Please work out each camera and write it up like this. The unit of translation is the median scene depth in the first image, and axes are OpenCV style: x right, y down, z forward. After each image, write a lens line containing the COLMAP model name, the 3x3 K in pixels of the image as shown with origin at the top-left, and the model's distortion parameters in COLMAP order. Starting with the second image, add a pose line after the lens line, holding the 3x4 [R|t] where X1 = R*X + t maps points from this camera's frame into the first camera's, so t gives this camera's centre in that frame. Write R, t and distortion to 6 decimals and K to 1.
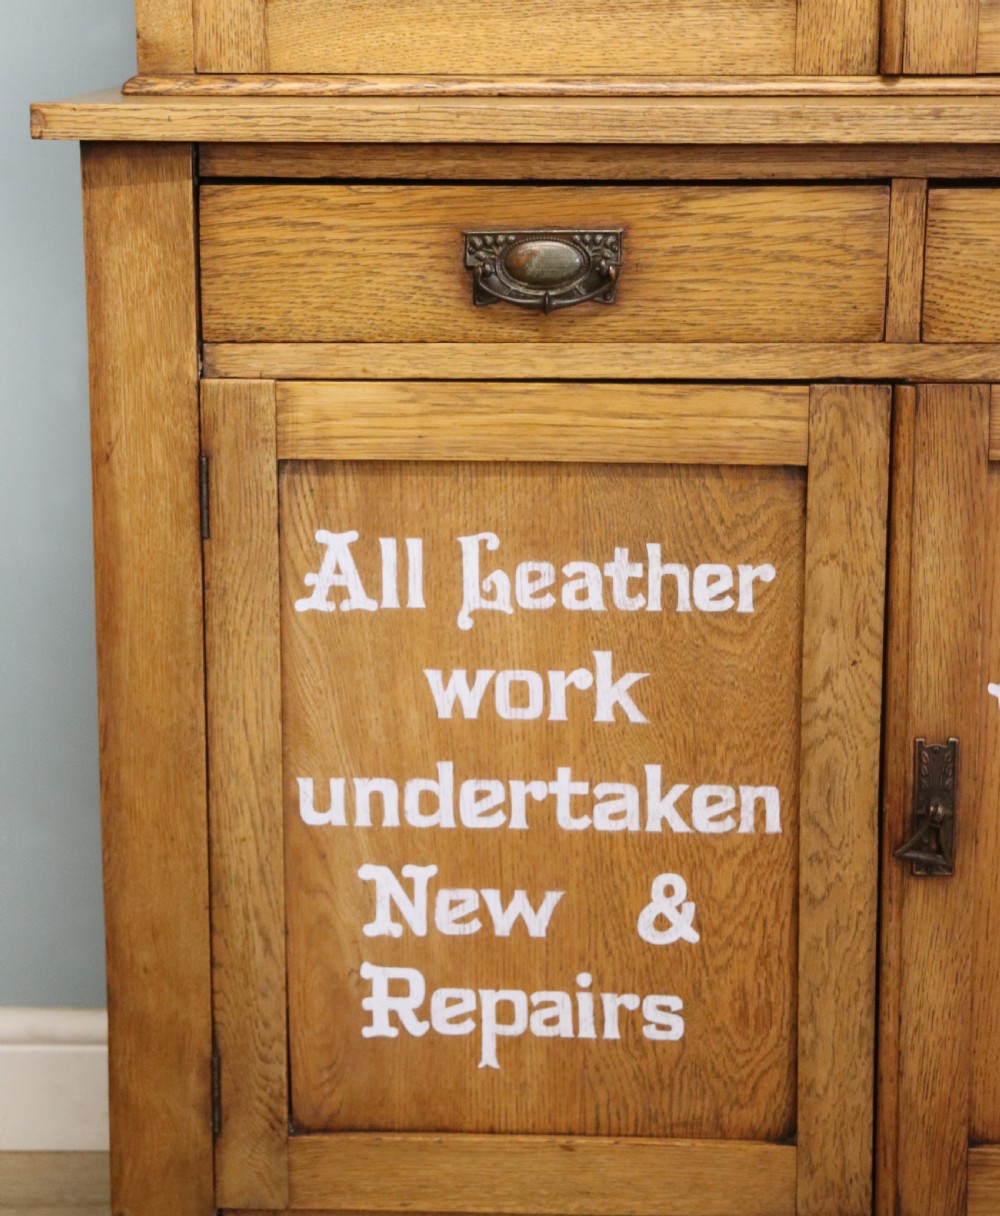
lens RADIAL K [[2360.7, 0, 504.6], [0, 2360.7, 458.9], [0, 0, 1]] dist [0.070983, 0.361215]
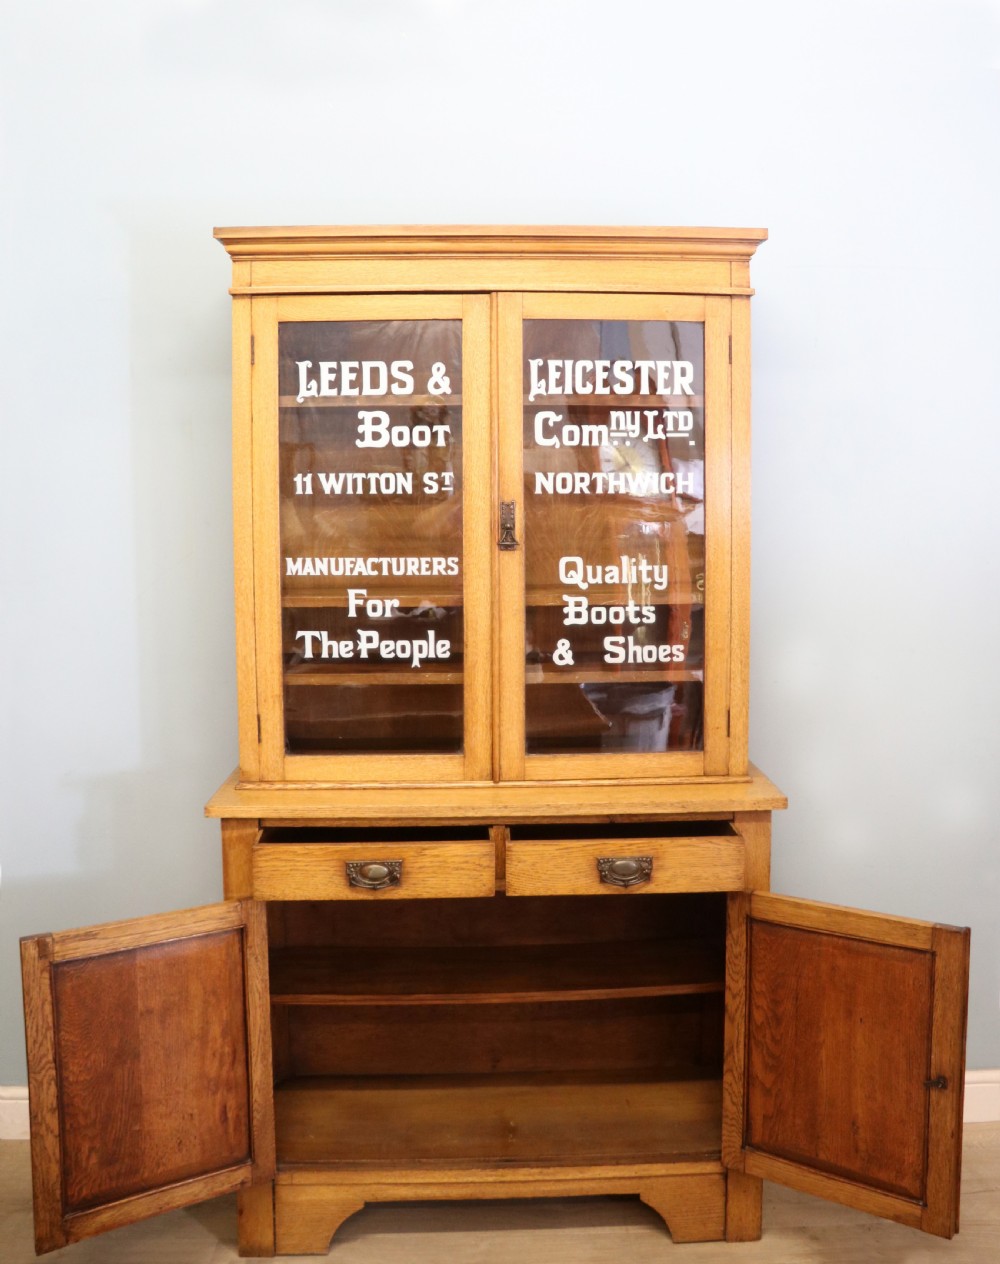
lens RADIAL K [[1170.7, 0, 511.8], [0, 1170.7, 539.3], [0, 0, 1]] dist [-0.173522, 0.121868]
pose [[0.997415, -0.009194, 0.071263, 0.081442], [0.019614, 0.988952, -0.146935, -0.245953], [-0.069124, 0.147953, 0.986576, -0.470751]]
